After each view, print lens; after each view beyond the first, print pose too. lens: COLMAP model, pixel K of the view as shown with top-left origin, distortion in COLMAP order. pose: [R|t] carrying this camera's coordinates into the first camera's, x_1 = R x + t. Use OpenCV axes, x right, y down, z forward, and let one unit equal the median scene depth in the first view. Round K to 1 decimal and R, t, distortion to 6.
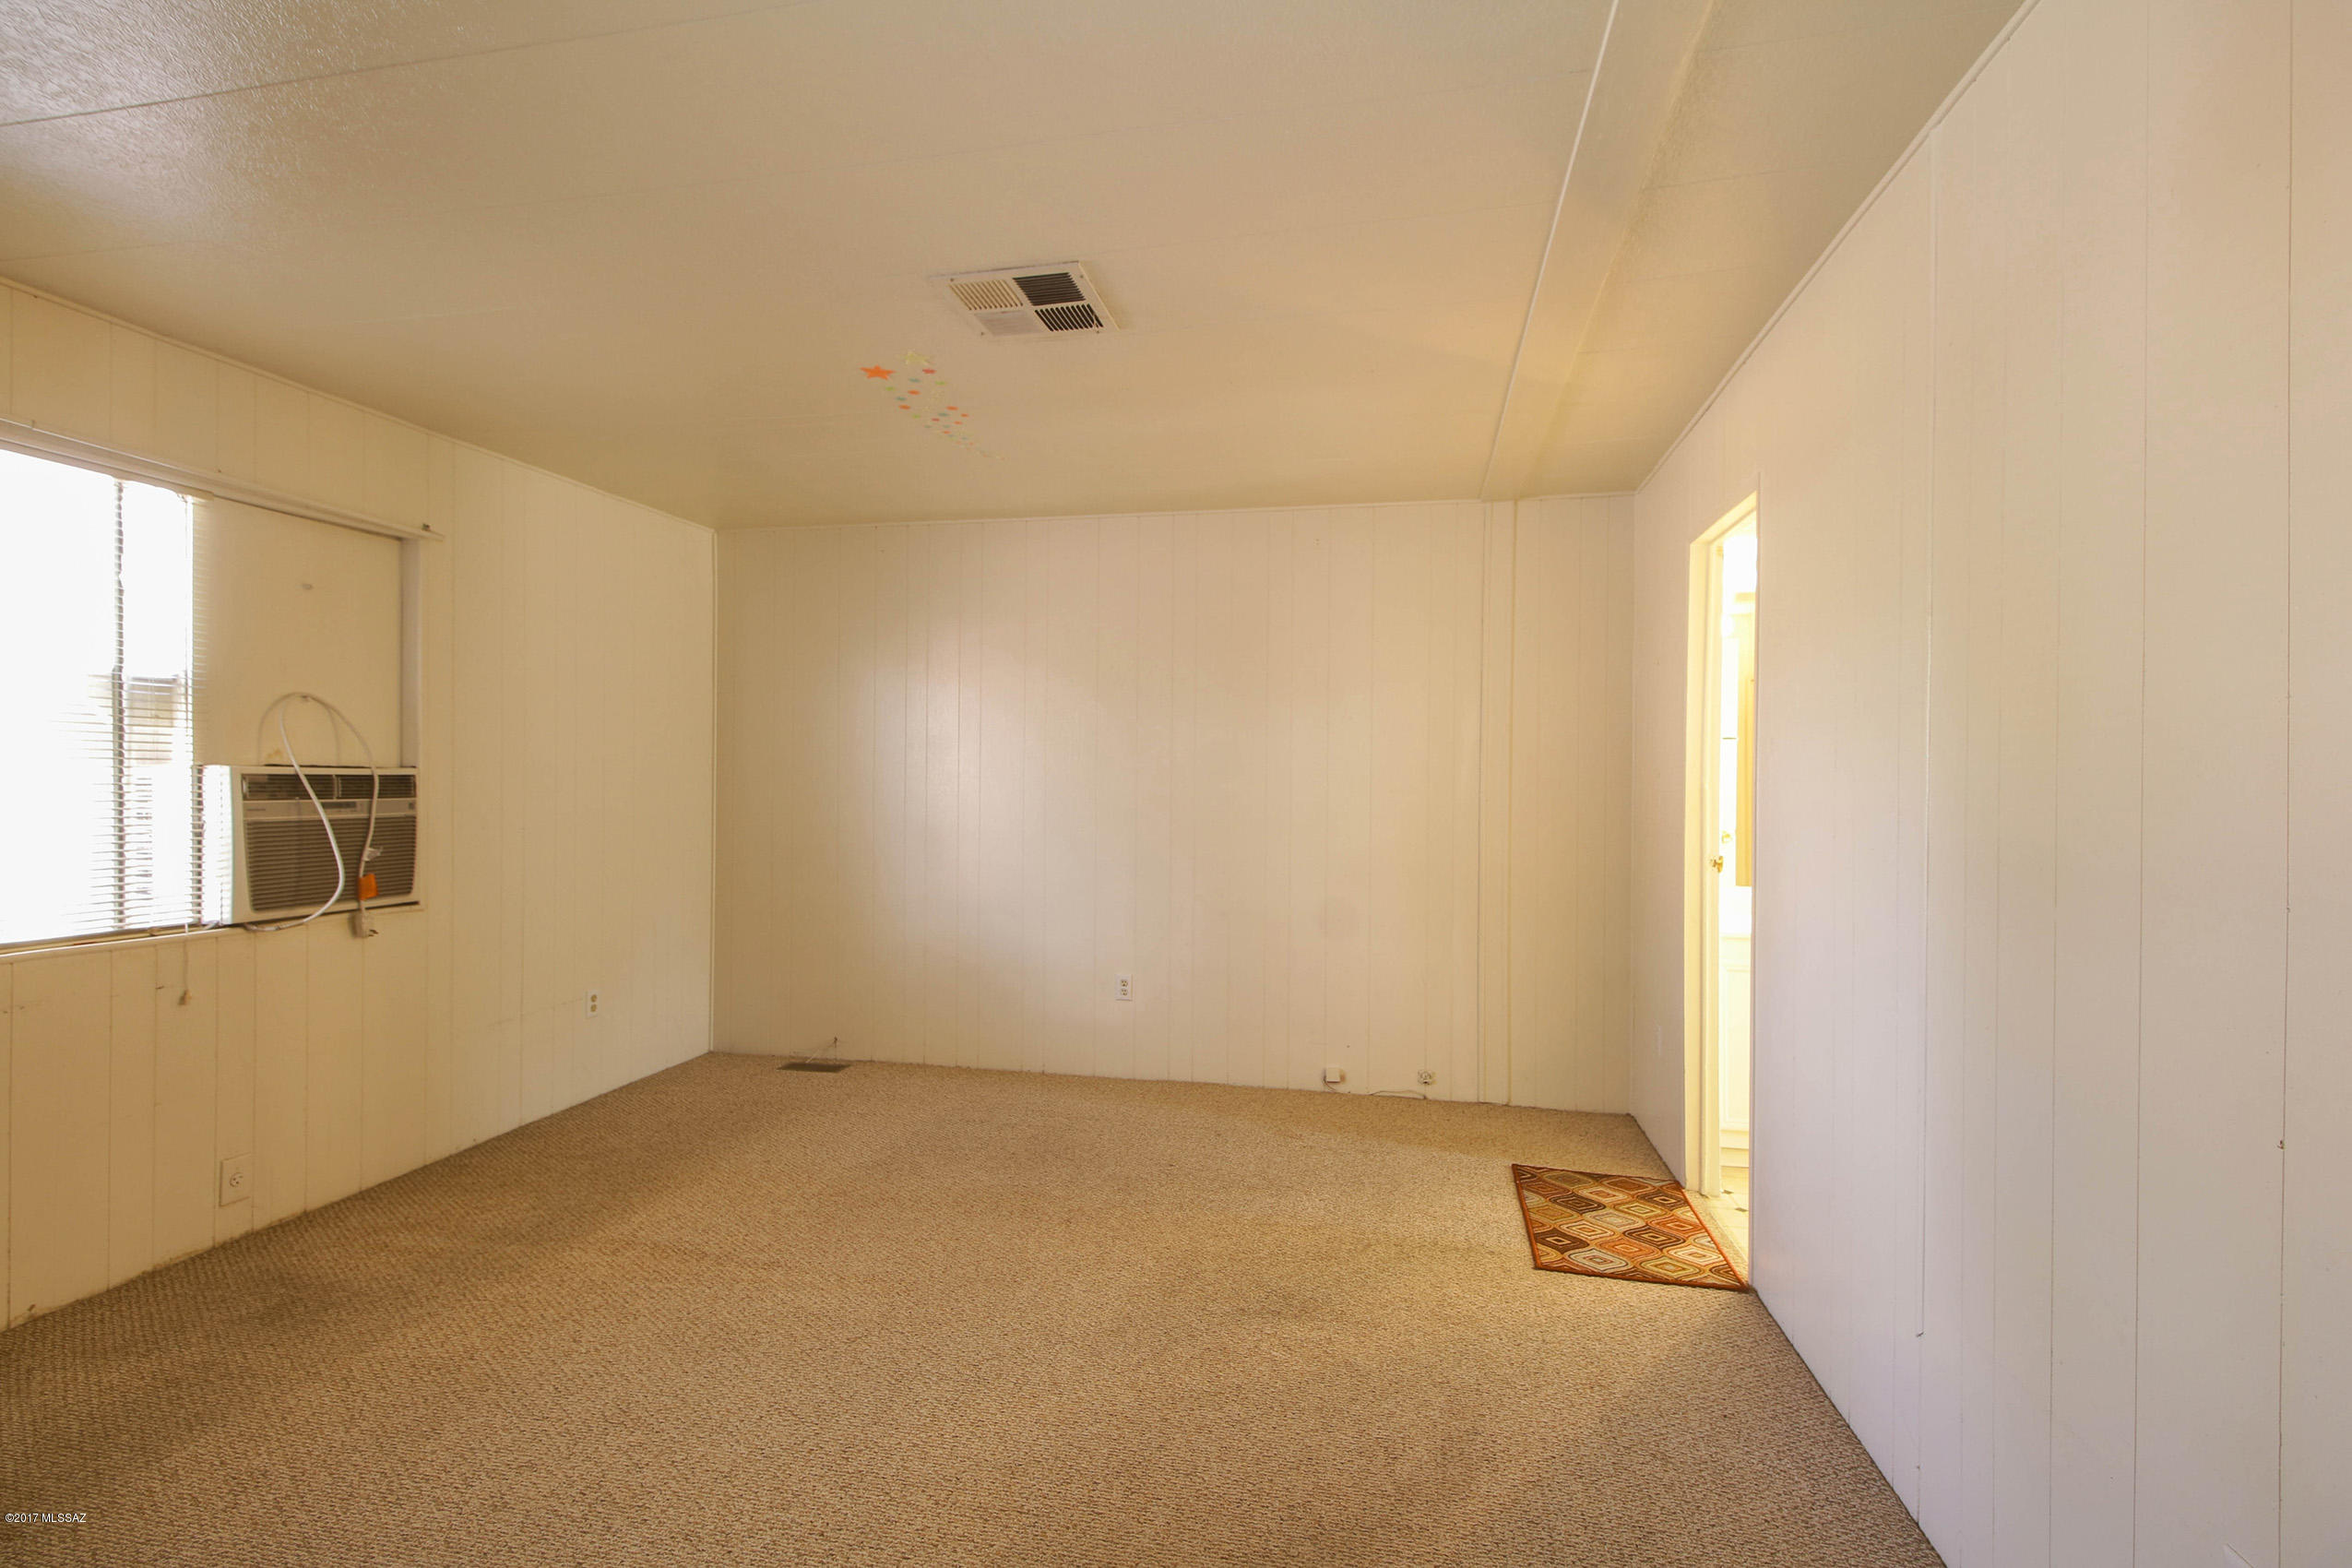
lens RADIAL K [[1133.7, 0, 1165.8], [0, 1133.7, 785.3], [0, 0, 1]] dist [0.023467, -0.000059]
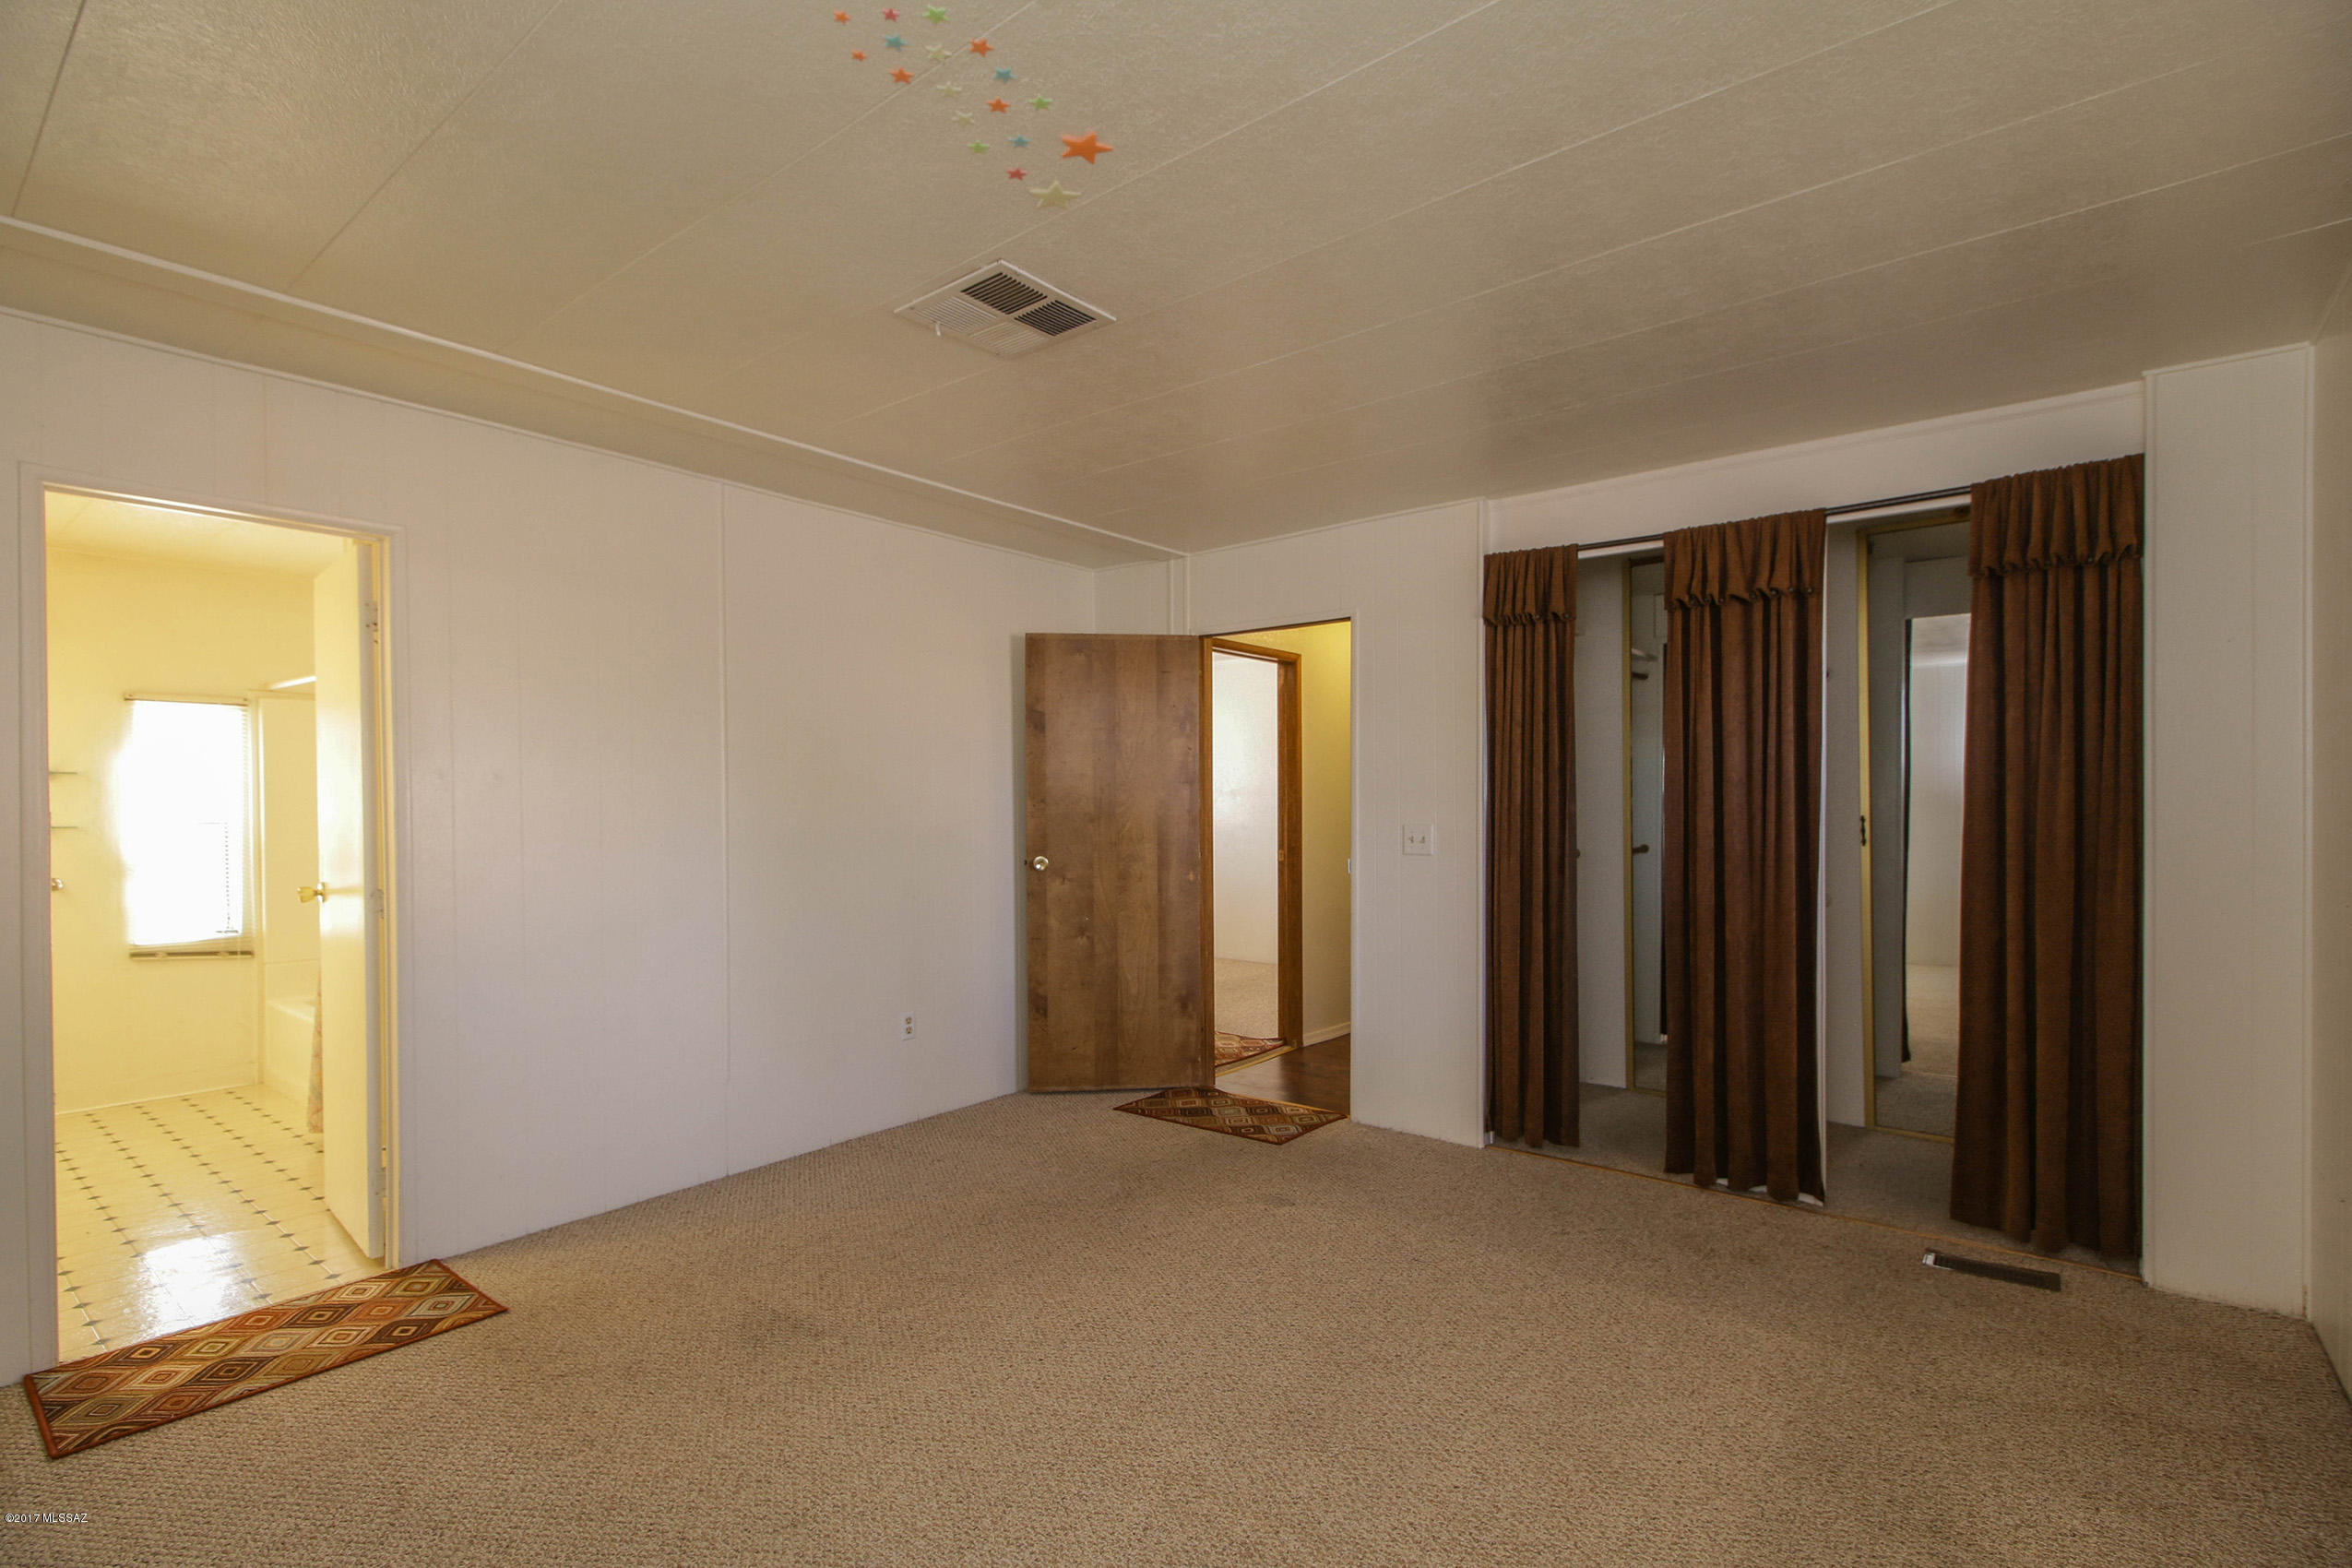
lens RADIAL K [[1090.9, 0, 1178.8], [0, 1090.9, 811.8], [0, 0, 1]] dist [0.019996, -0.000228]
pose [[-0.897121, -0.005082, 0.441757, -0.485739], [0.001998, 0.999877, 0.015560, -0.009976], [-0.441781, 0.014841, -0.897000, 1.286898]]
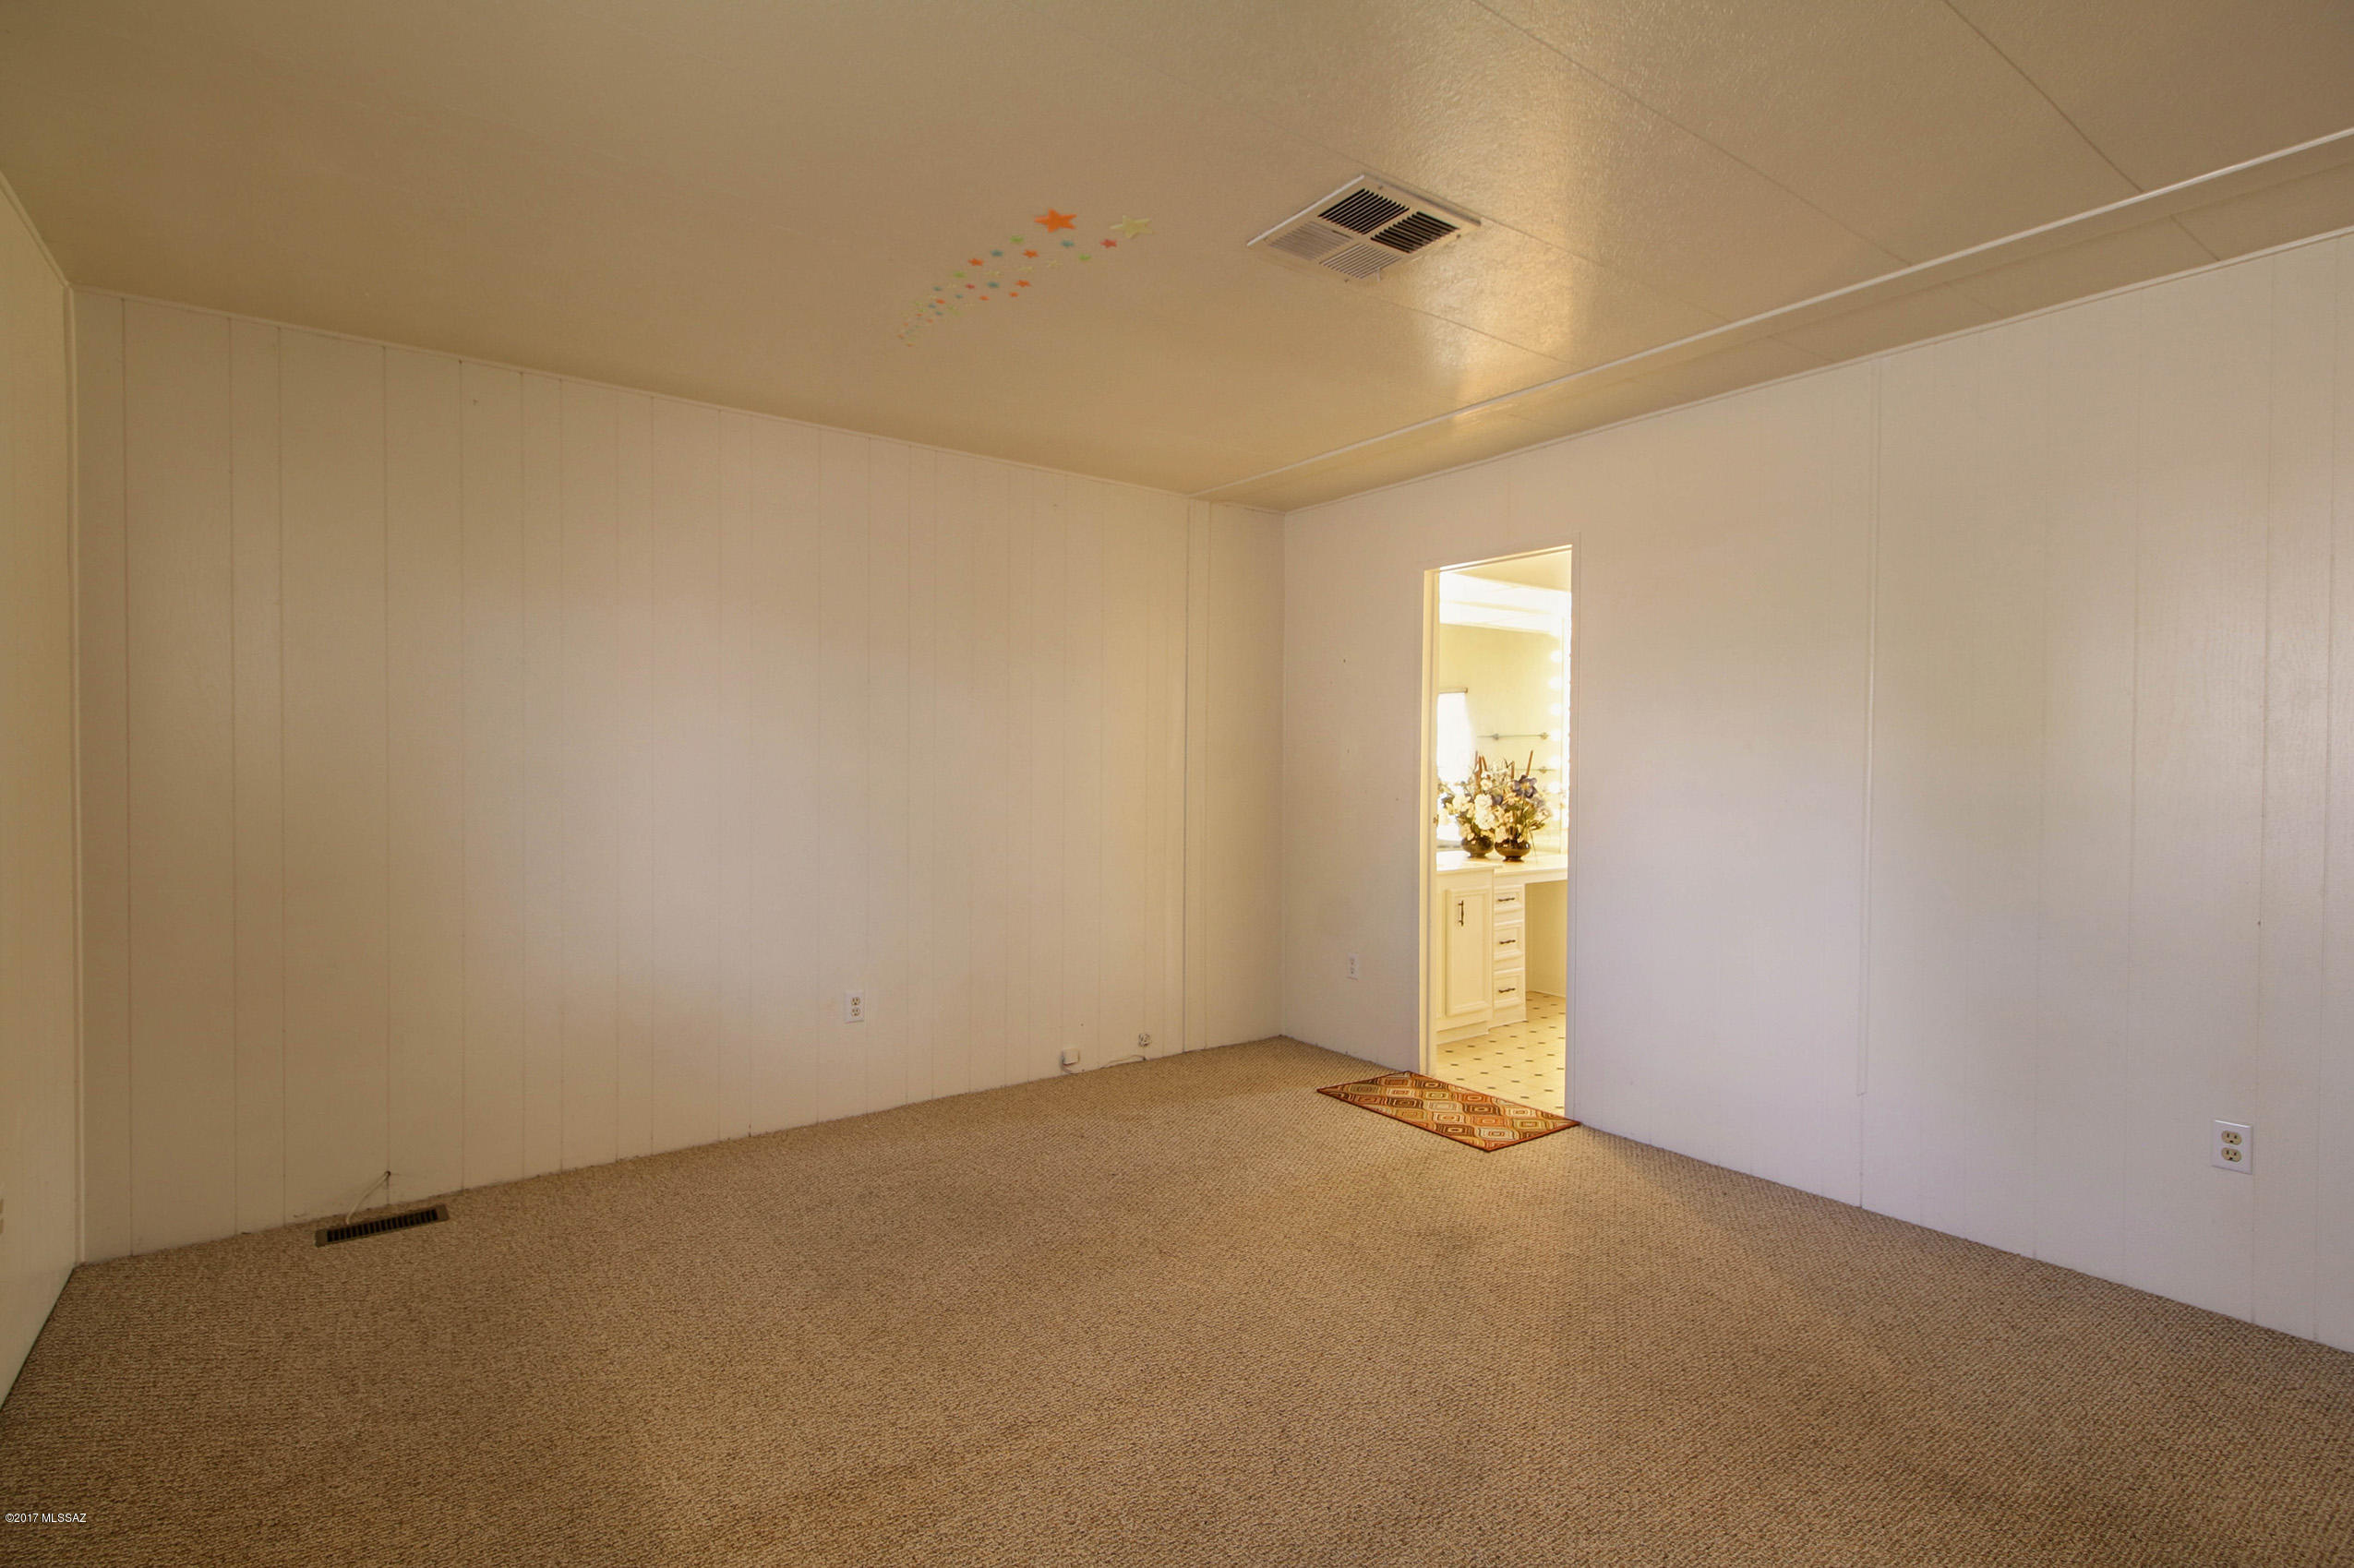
lens RADIAL K [[1134.5, 0, 1166.8], [0, 1134.5, 785.3], [0, 0, 1]] dist [0.023467, -0.000059]
pose [[0.653953, -0.022409, 0.756203, -0.671444], [0.004130, 0.999652, 0.026052, -0.005339], [-0.756524, -0.013913, 0.653818, 0.376225]]
